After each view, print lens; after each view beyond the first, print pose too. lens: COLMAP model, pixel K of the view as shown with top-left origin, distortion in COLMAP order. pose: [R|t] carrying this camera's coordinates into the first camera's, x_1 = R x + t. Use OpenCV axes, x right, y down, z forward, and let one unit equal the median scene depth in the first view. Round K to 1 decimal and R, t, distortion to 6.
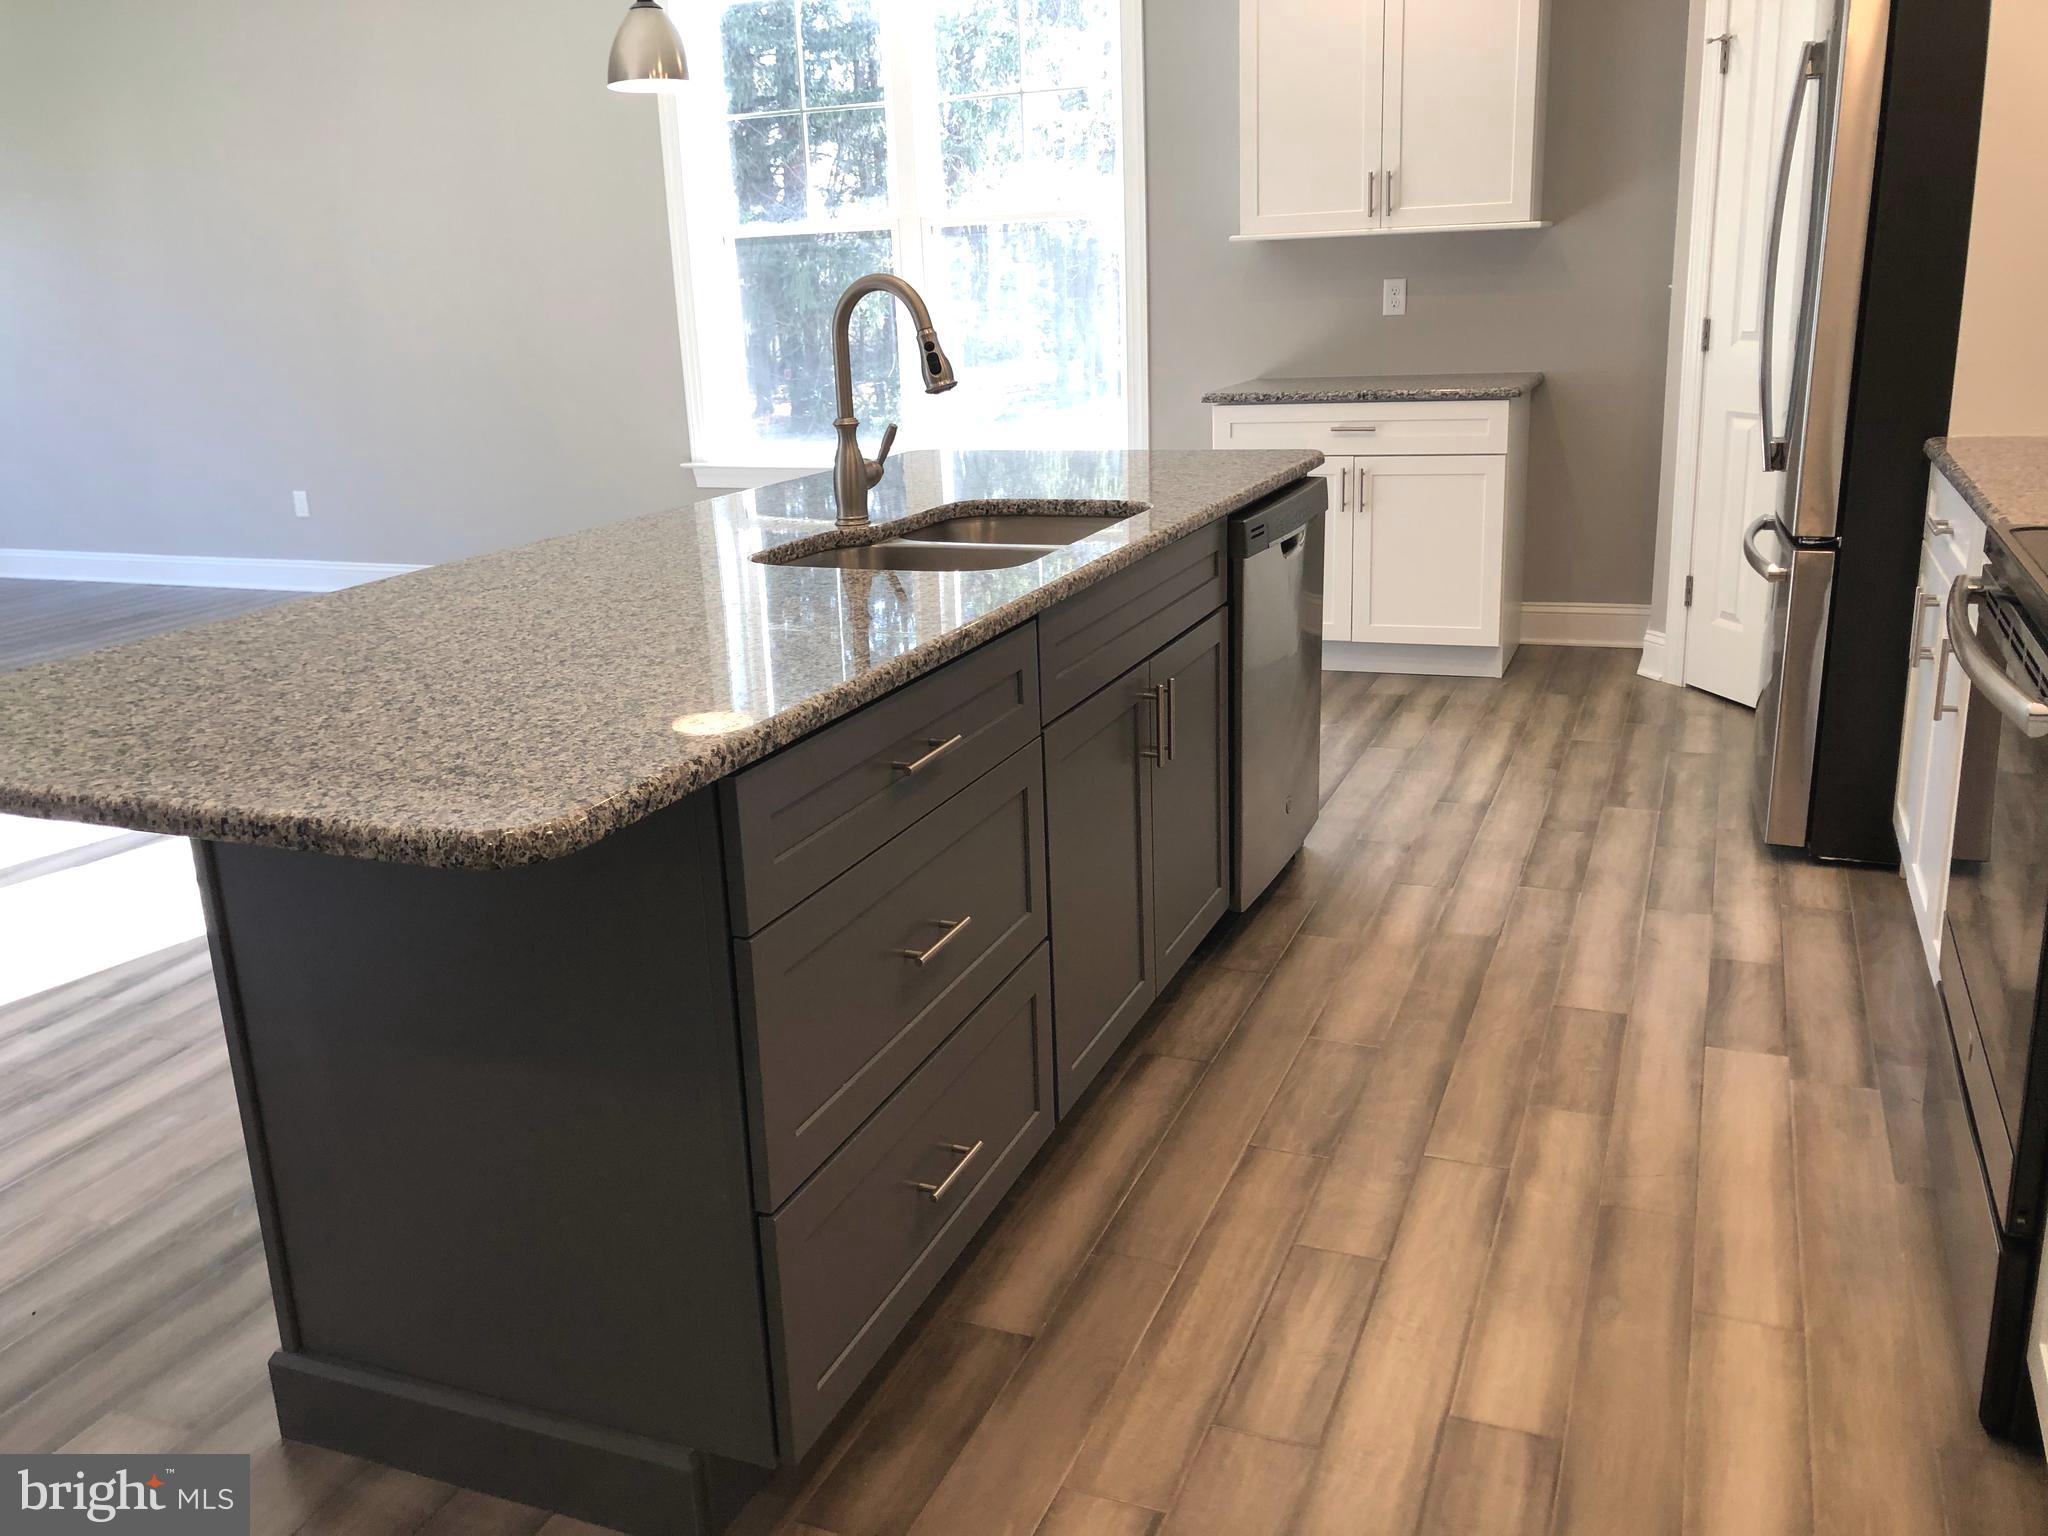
lens RADIAL K [[1676.8, 0, 1001.3], [0, 1676.8, 765.3], [0, 0, 1]] dist [0.047464, -0.073385]
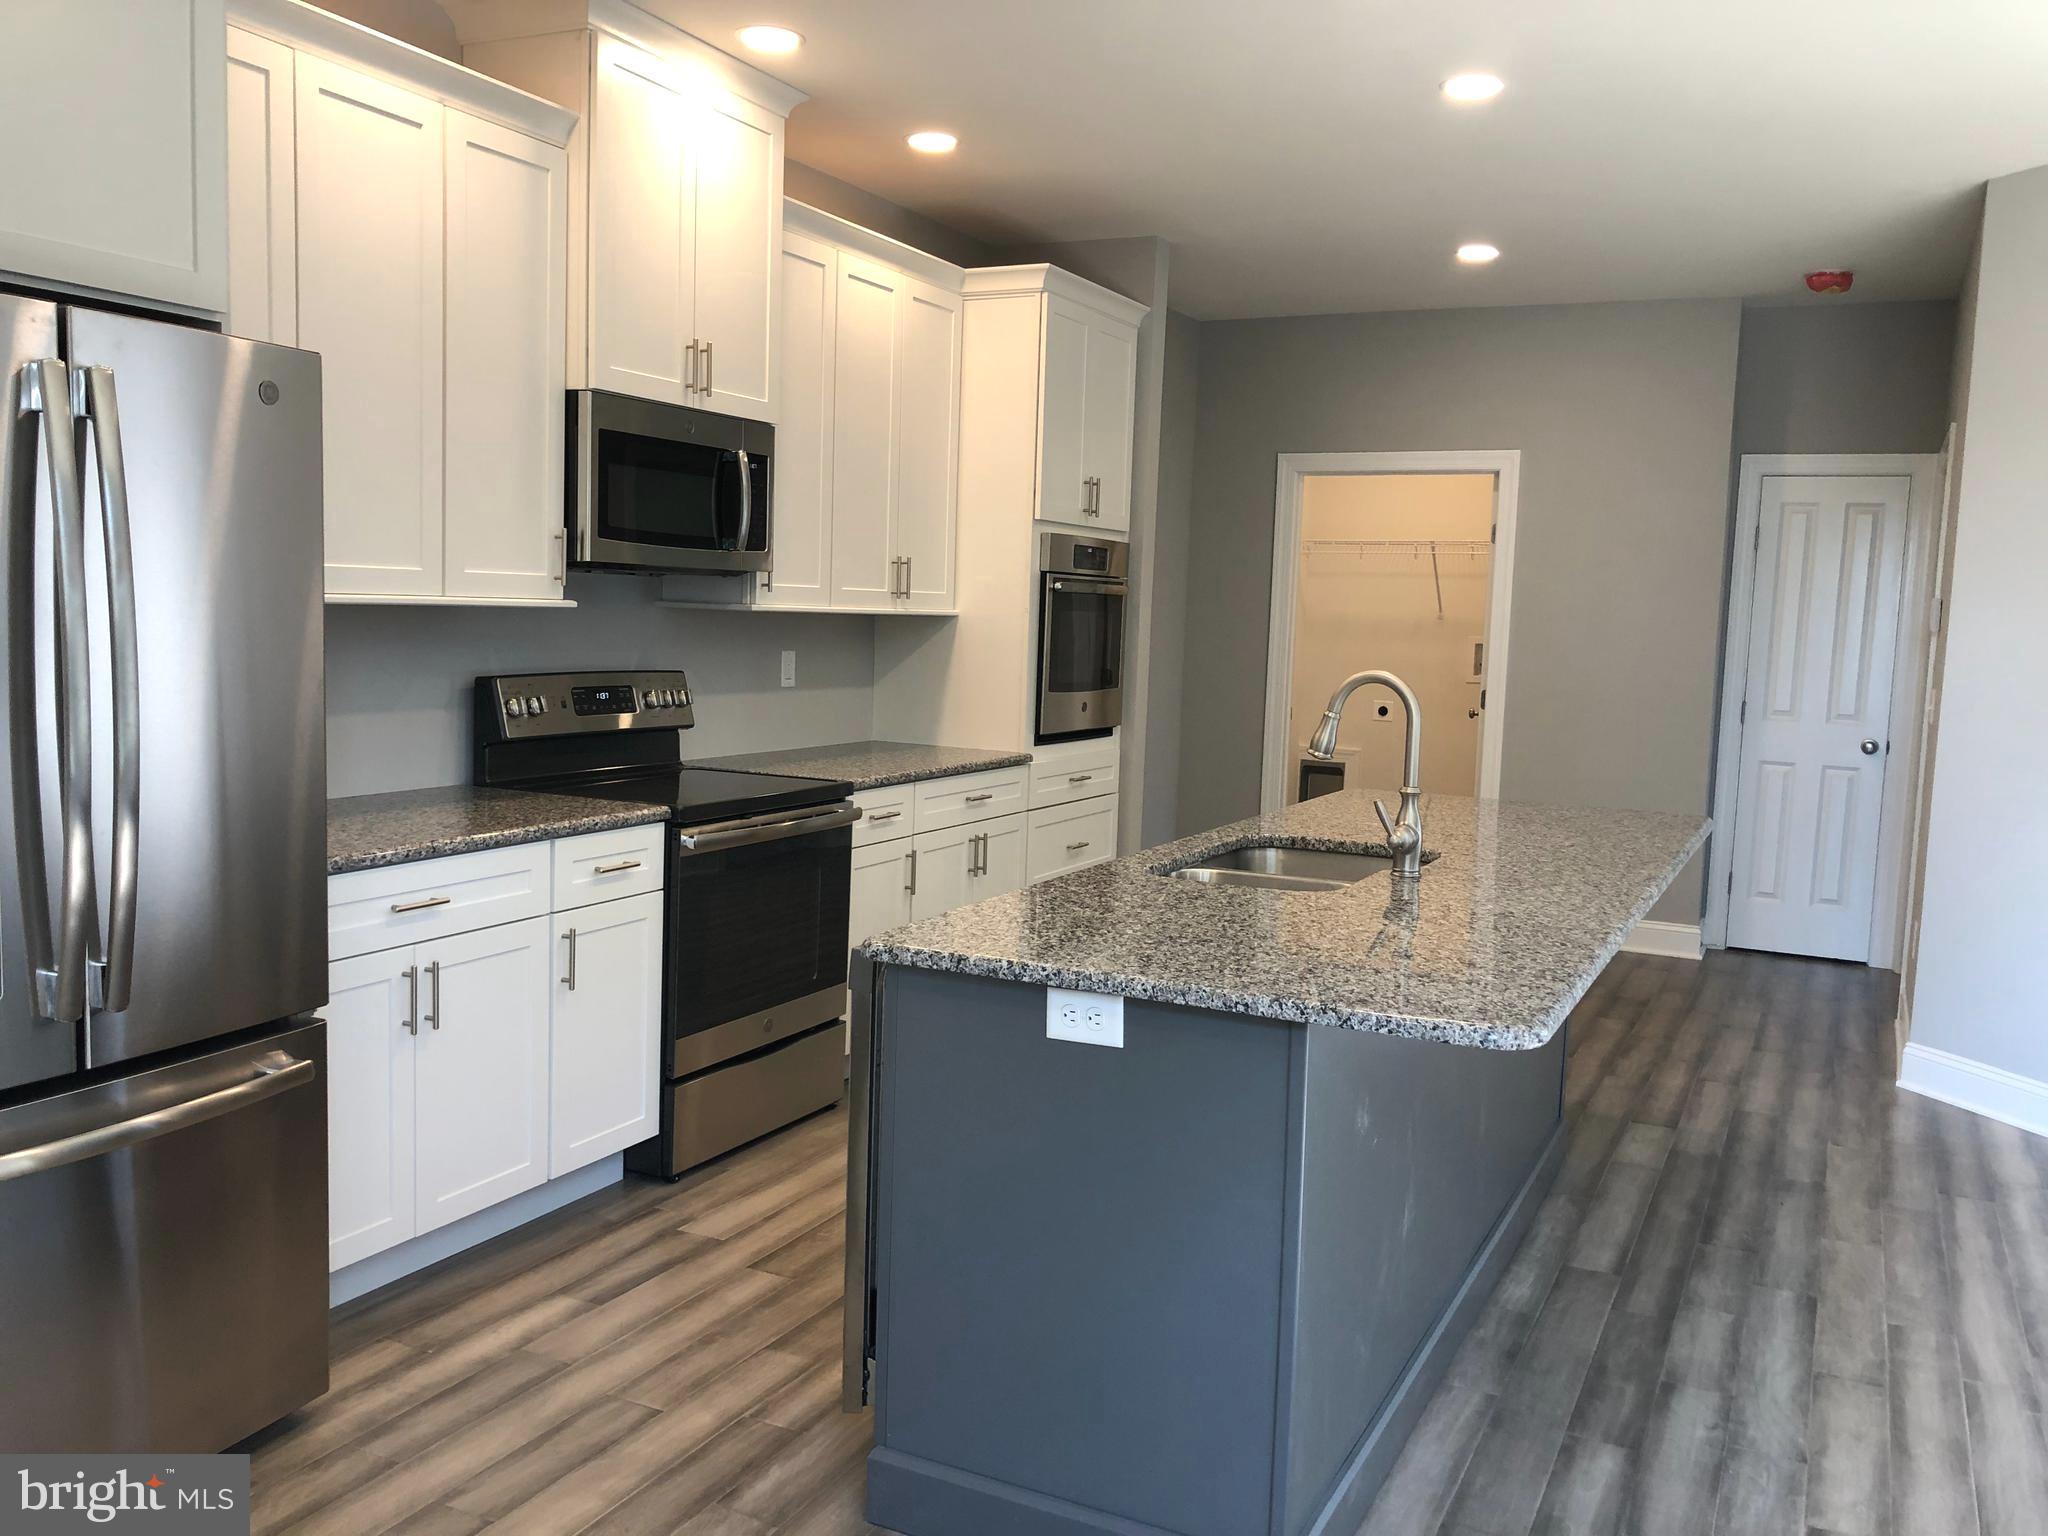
lens RADIAL K [[1676.8, 0, 1033.7], [0, 1676.8, 765.5], [0, 0, 1]] dist [0.047464, -0.073385]
pose [[-0.998514, 0.001685, 0.054464, 0.090559], [0.021670, 0.929368, 0.368519, -0.549835], [-0.049996, 0.369152, -0.928023, 1.747213]]
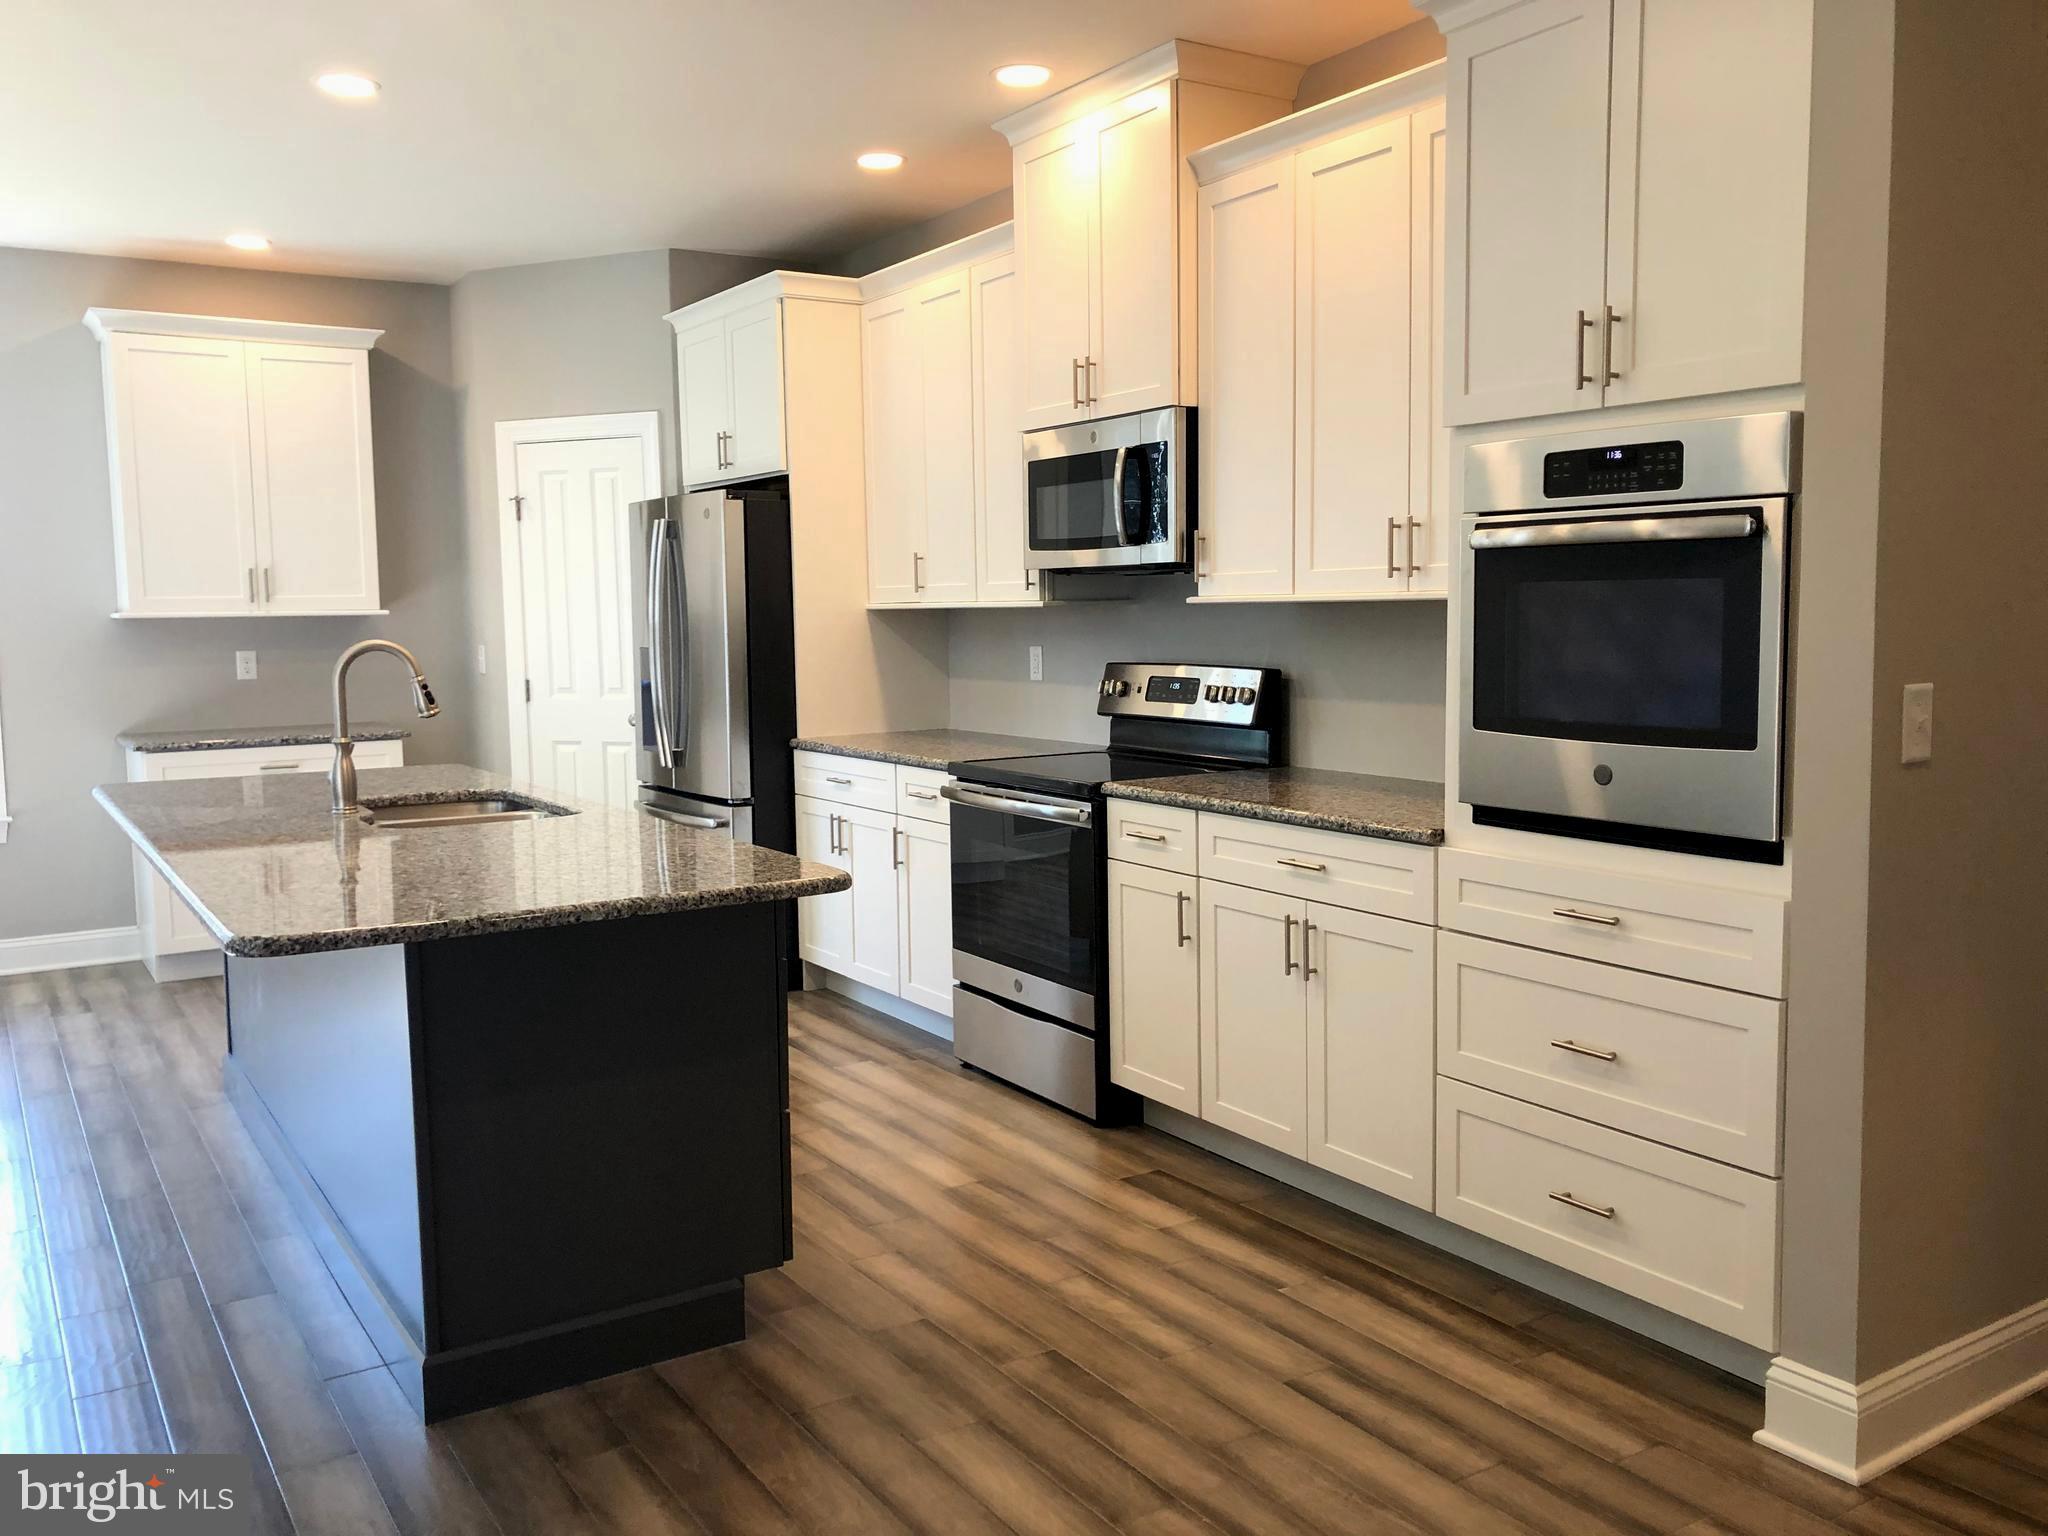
lens RADIAL K [[1676.8, 0, 1042.5], [0, 1676.8, 770.1], [0, 0, 1]] dist [0.047464, -0.073385]
pose [[0.562301, -0.049184, 0.825469, -0.765587], [0.224286, 0.969883, -0.094993, 0.068383], [-0.795936, 0.238555, 0.556397, -0.198203]]
